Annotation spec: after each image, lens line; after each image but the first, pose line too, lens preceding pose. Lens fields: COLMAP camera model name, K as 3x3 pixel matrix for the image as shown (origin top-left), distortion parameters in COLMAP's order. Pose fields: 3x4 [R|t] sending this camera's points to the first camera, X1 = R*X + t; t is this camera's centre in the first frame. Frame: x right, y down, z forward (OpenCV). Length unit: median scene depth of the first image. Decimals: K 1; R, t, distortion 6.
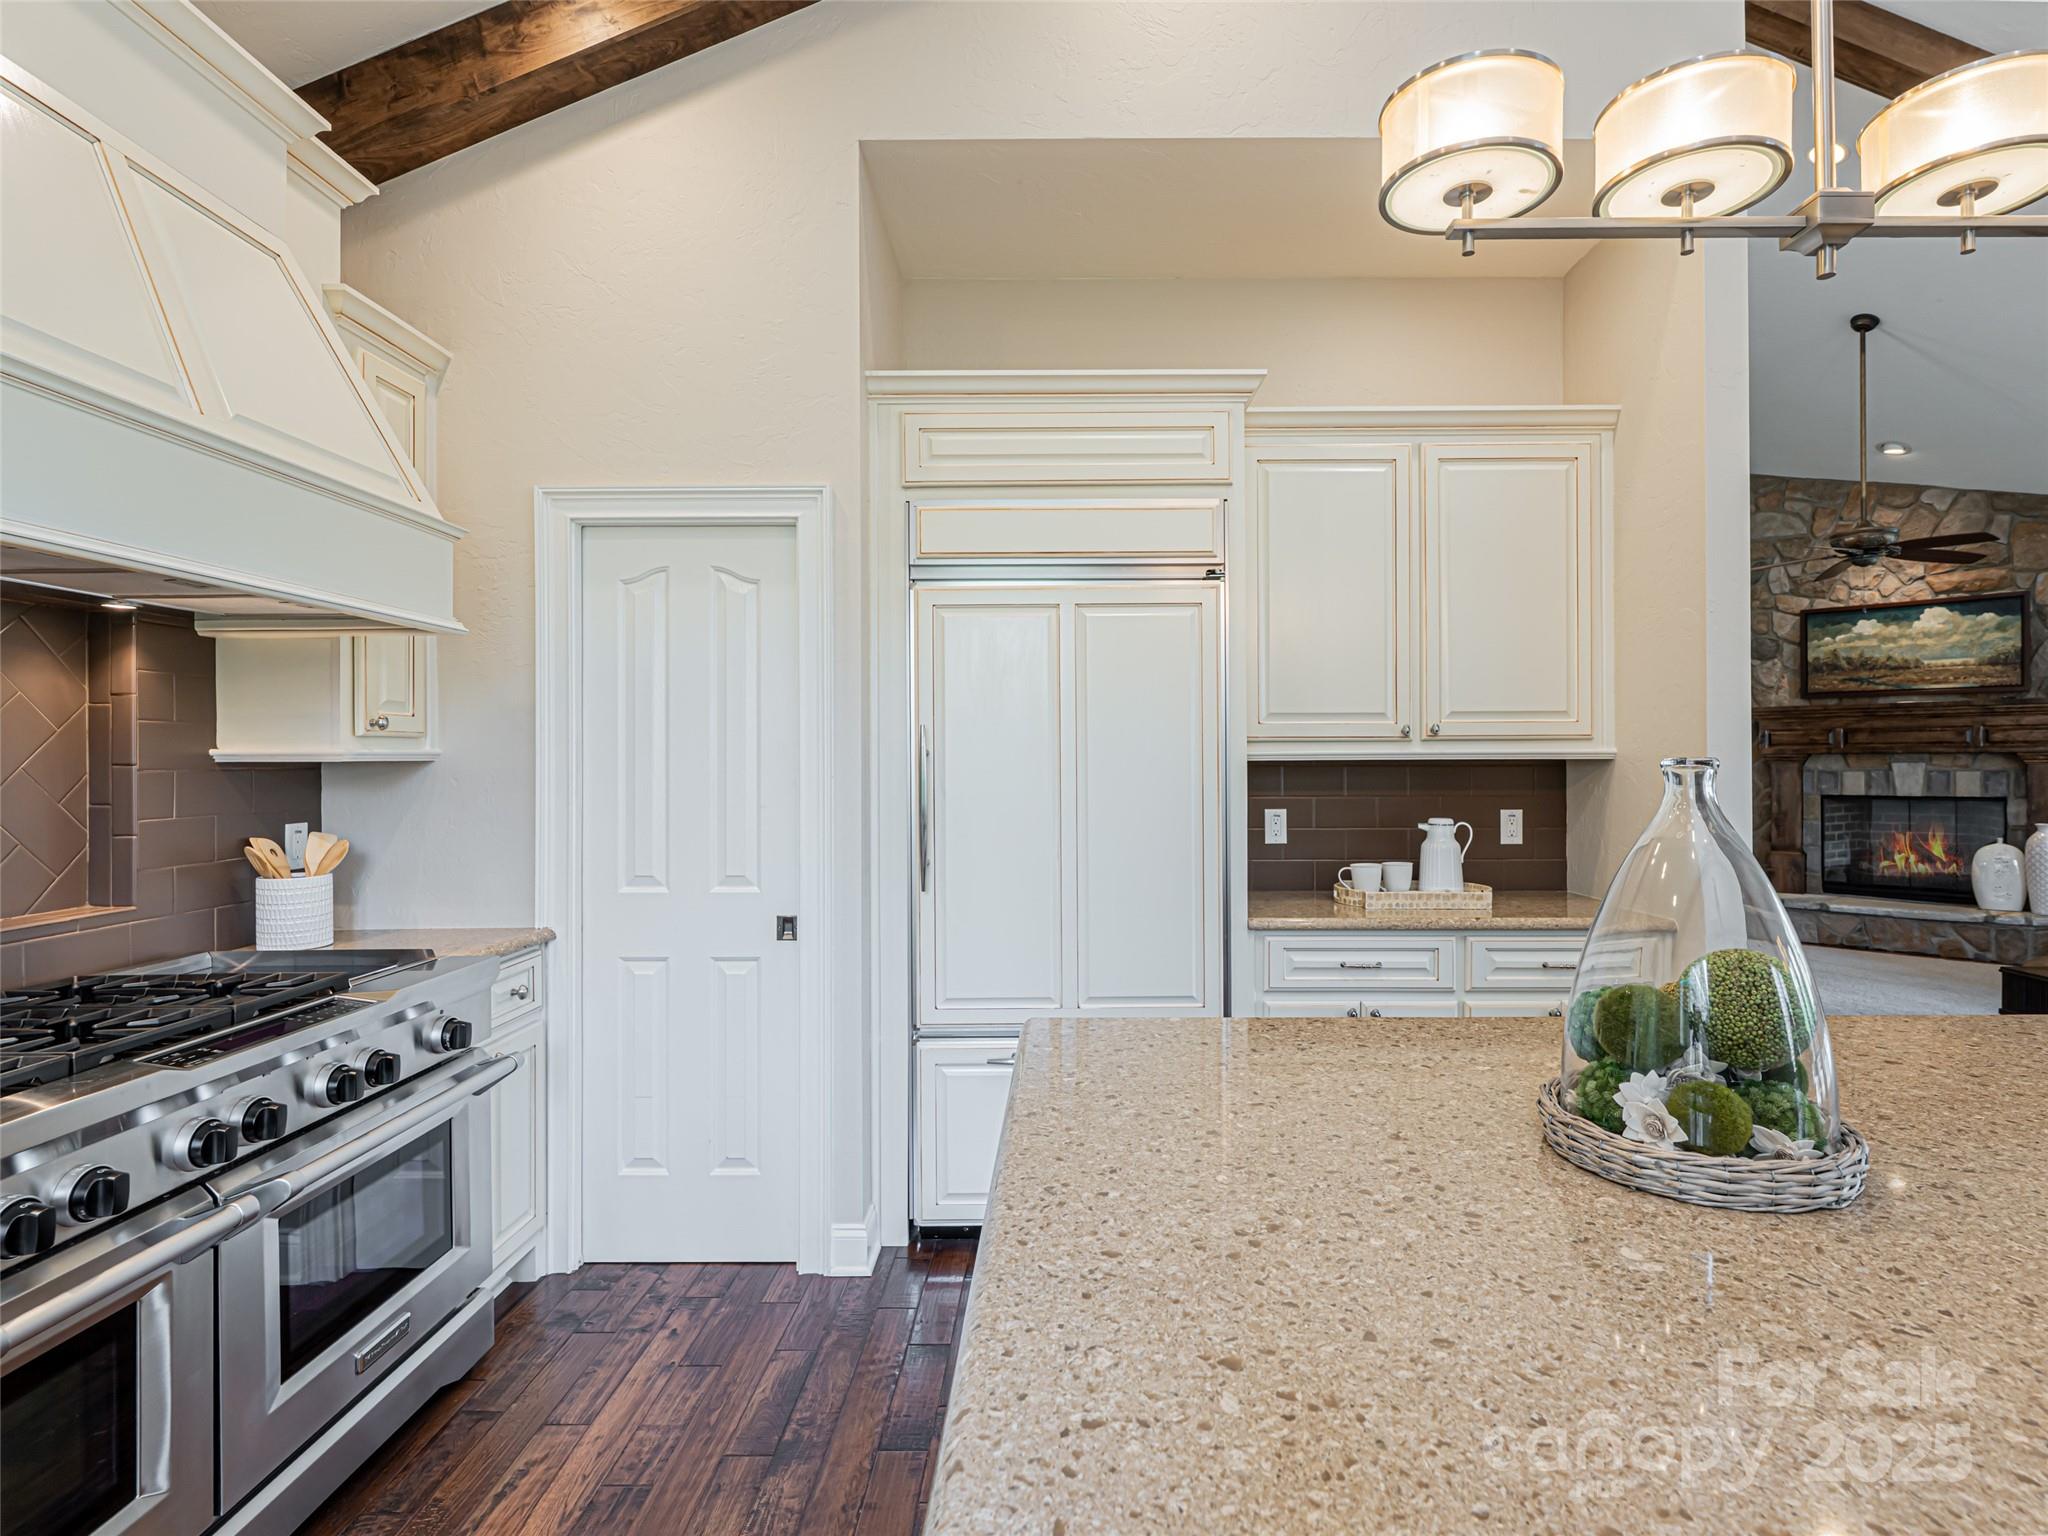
lens RADIAL K [[1012.5, 0, 1066.2], [0, 1012.5, 758.5], [0, 0, 1]] dist [-0.000559, -0.000008]
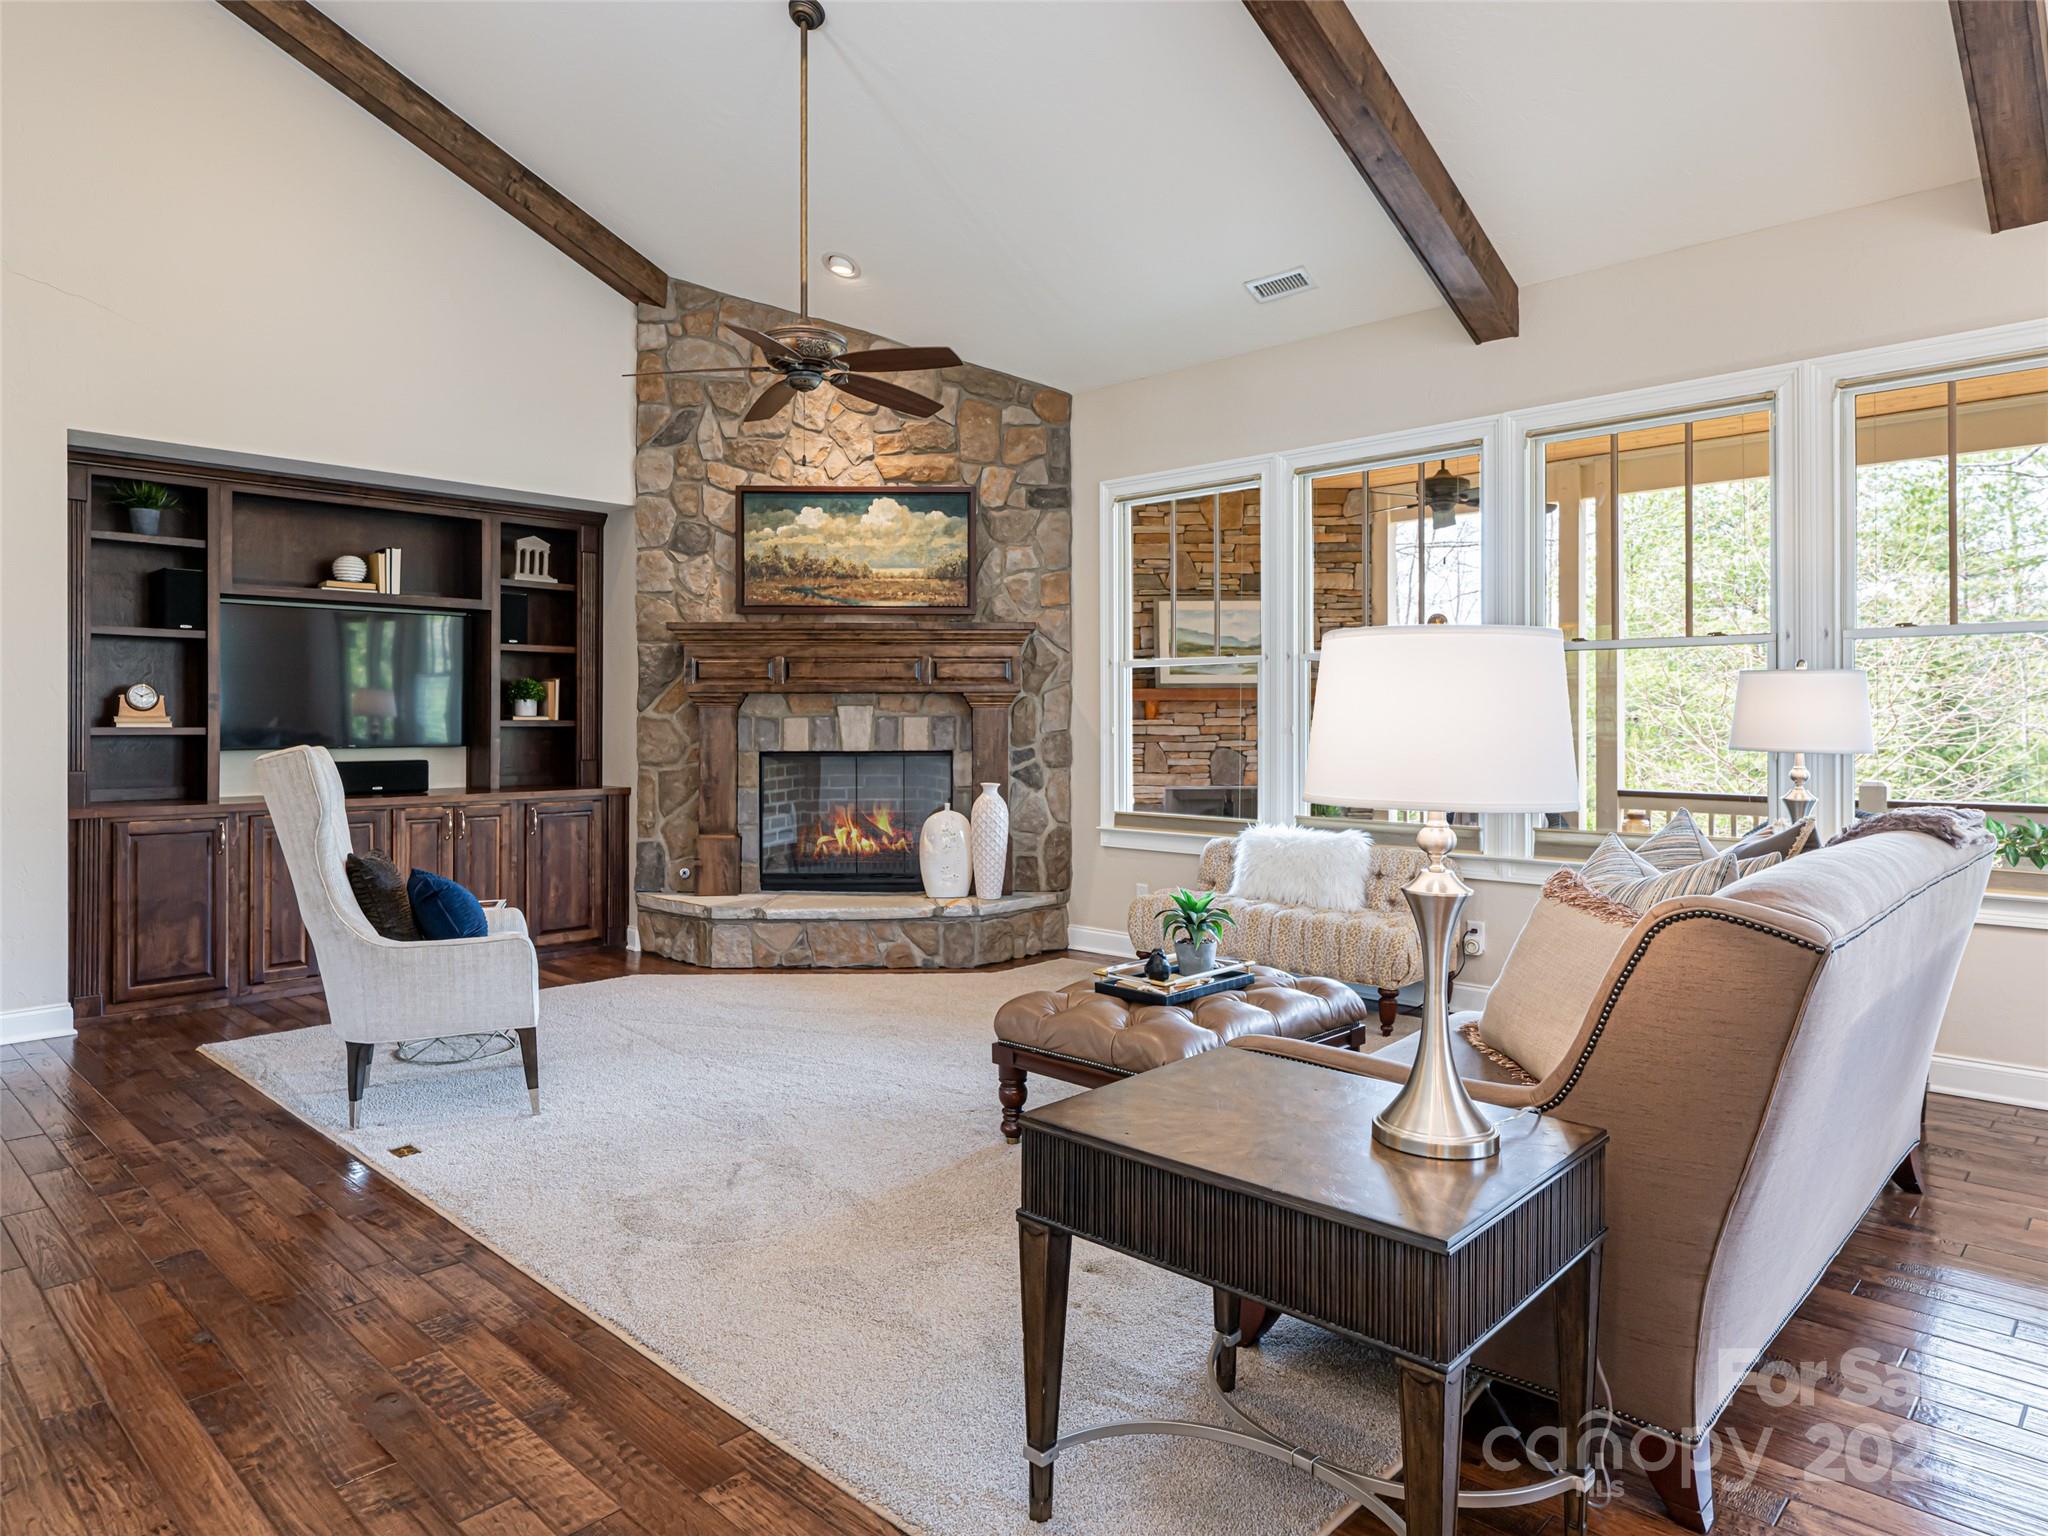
lens RADIAL K [[1251.4, 0, 988.1], [0, 1251.4, 715.7], [0, 0, 1]] dist [0.002507, -0.001651]
pose [[0.696636, 0.006261, 0.717397, 0.248467], [-0.003441, 0.999980, -0.005386, 0.016287], [-0.717416, 0.001283, 0.696643, 0.299308]]
